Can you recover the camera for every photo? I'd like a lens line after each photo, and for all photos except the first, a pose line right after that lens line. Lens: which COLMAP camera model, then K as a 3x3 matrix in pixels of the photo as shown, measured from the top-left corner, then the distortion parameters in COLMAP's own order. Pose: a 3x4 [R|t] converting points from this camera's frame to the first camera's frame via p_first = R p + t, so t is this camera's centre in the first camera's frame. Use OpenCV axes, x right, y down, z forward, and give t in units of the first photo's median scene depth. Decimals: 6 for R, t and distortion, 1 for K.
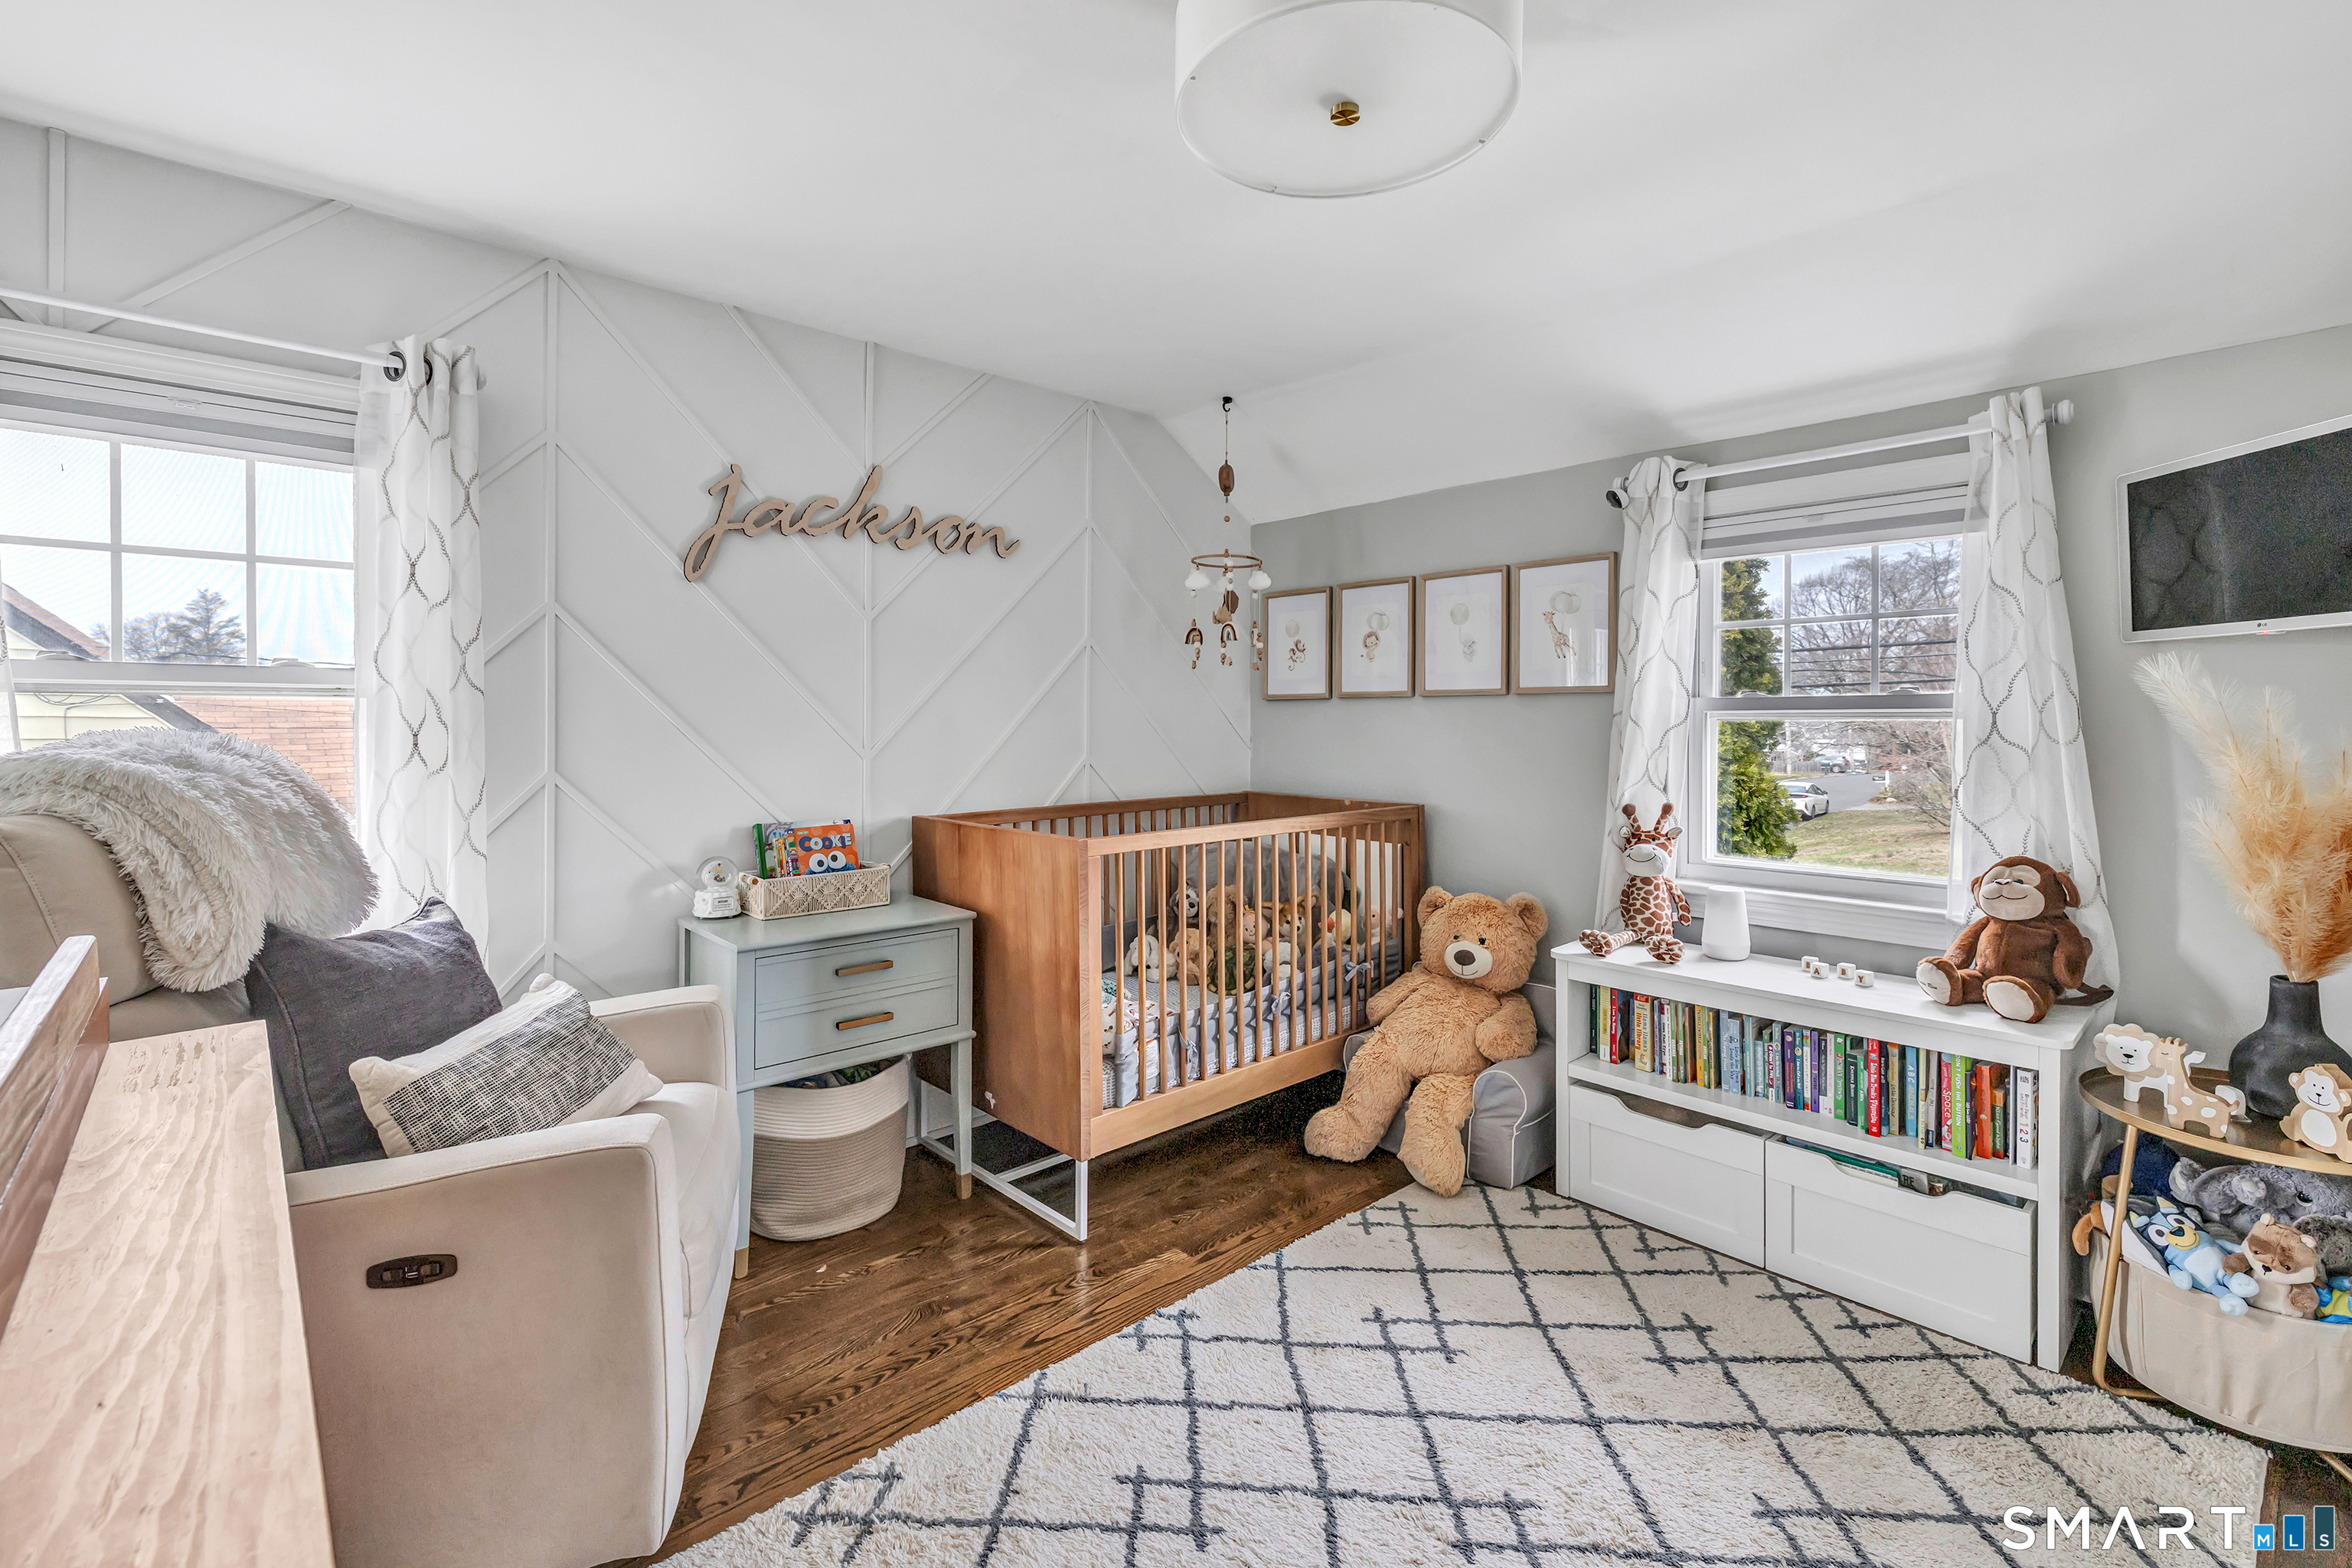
lens RADIAL K [[1037.2, 0, 1153.8], [0, 1037.2, 734.7], [0, 0, 1]] dist [0.000787, 0.000831]
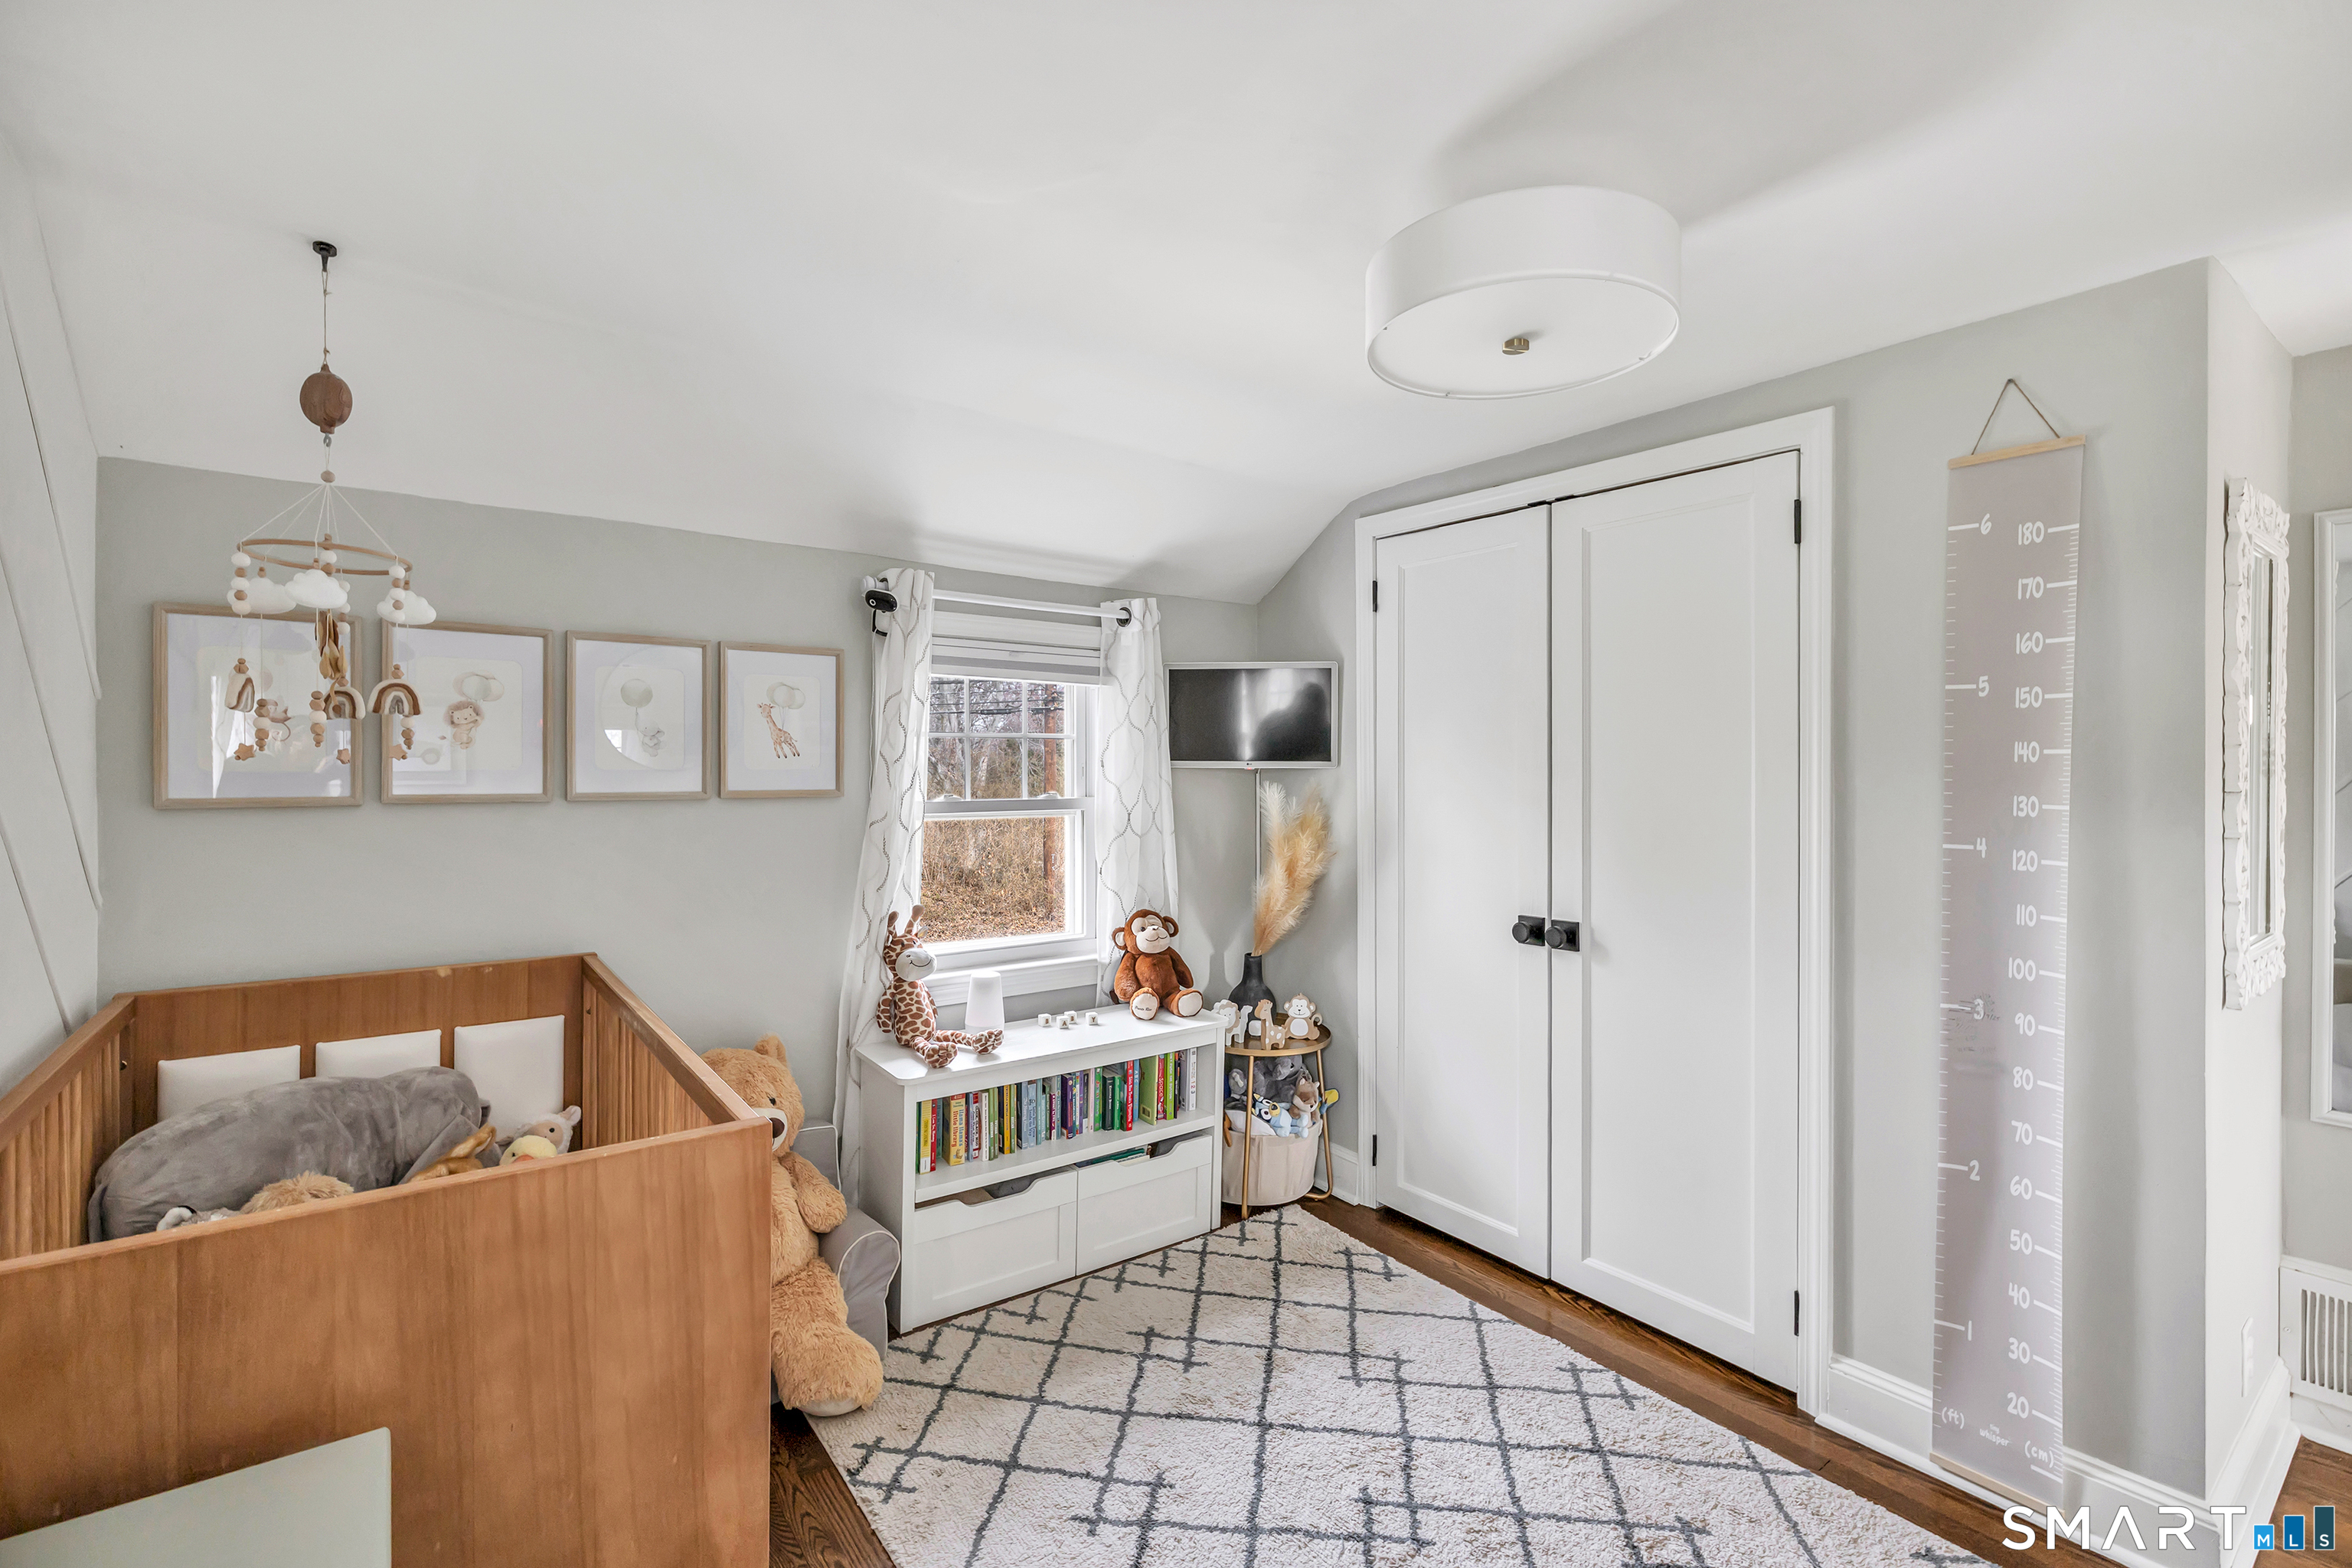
lens RADIAL K [[1037.8, 0, 1176.0], [0, 1037.8, 784.0], [0, 0, 1]] dist [-0.000491, 0.000058]
pose [[0.089238, -0.018128, 0.995845, -0.538327], [0.012046, 0.999781, 0.017120, -0.073482], [-0.995937, 0.010468, 0.089437, 0.685560]]
